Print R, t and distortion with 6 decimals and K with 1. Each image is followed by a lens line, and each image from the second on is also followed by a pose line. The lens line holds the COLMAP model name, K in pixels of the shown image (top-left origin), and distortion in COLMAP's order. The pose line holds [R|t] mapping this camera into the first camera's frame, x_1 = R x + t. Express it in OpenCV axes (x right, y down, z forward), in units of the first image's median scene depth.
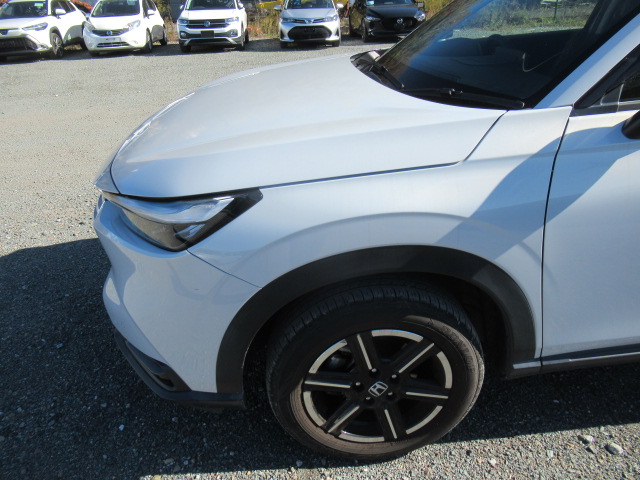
lens RADIAL K [[478.4, 0, 321.7], [0, 478.4, 243.8], [0, 0, 1]] dist [-0.000648, -0.002660]
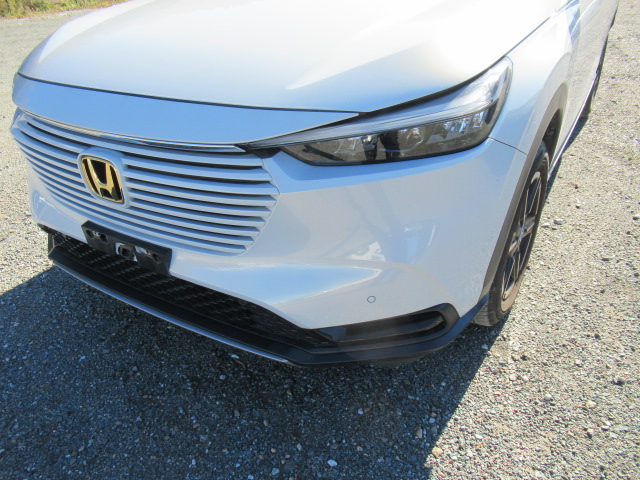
lens RADIAL K [[478.4, 0, 319.4], [0, 478.4, 240.5], [0, 0, 1]] dist [-0.000648, -0.002660]
pose [[0.610985, -0.404960, 0.680224, -1.129323], [0.399249, 0.899604, 0.176953, -0.097346], [-0.683591, 0.163463, 0.711325, 0.603819]]
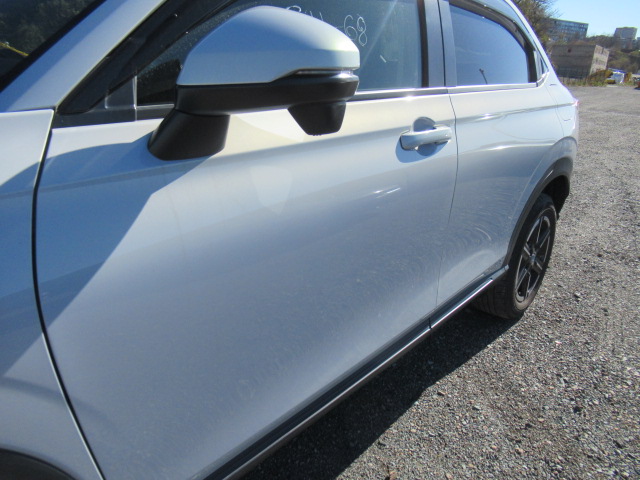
lens RADIAL K [[478.4, 0, 321.4], [0, 478.4, 239.7], [0, 0, 1]] dist [-0.000648, -0.002660]
pose [[0.733092, -0.157635, 0.661610, 0.356574], [0.241024, 0.969852, -0.035988, -0.044021], [-0.635991, 0.185846, 0.748984, 0.406135]]
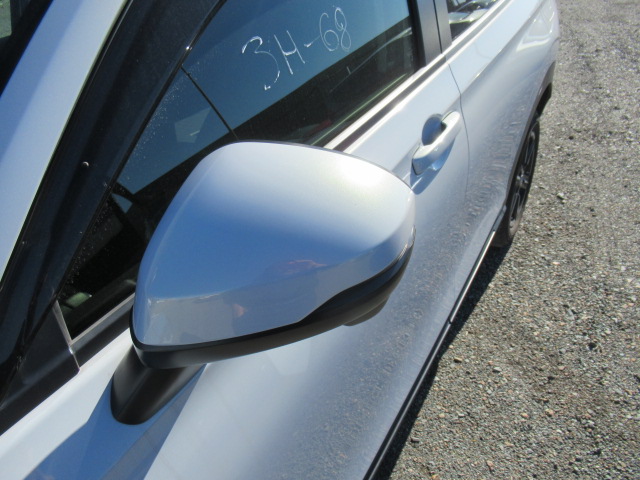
lens RADIAL K [[478.4, 0, 320.3], [0, 478.4, 240.2], [0, 0, 1]] dist [-0.000648, -0.002660]
pose [[0.605752, -0.459329, 0.649678, 0.530973], [0.419065, 0.878283, 0.230224, -0.372798], [-0.676350, 0.132798, 0.724510, 0.573029]]
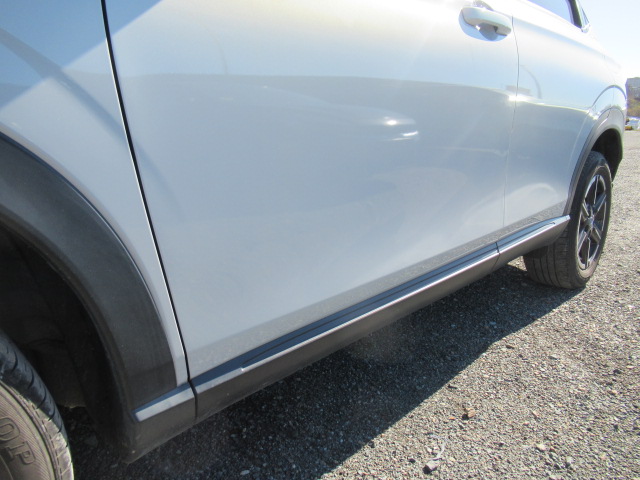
lens RADIAL K [[478.4, 0, 321.2], [0, 478.4, 239.7], [0, 0, 1]] dist [-0.000648, -0.002660]
pose [[0.759796, -0.105797, 0.641495, 0.308619], [0.270974, 0.948421, -0.164530, 0.260692], [-0.591001, 0.298838, 0.749275, 0.601560]]
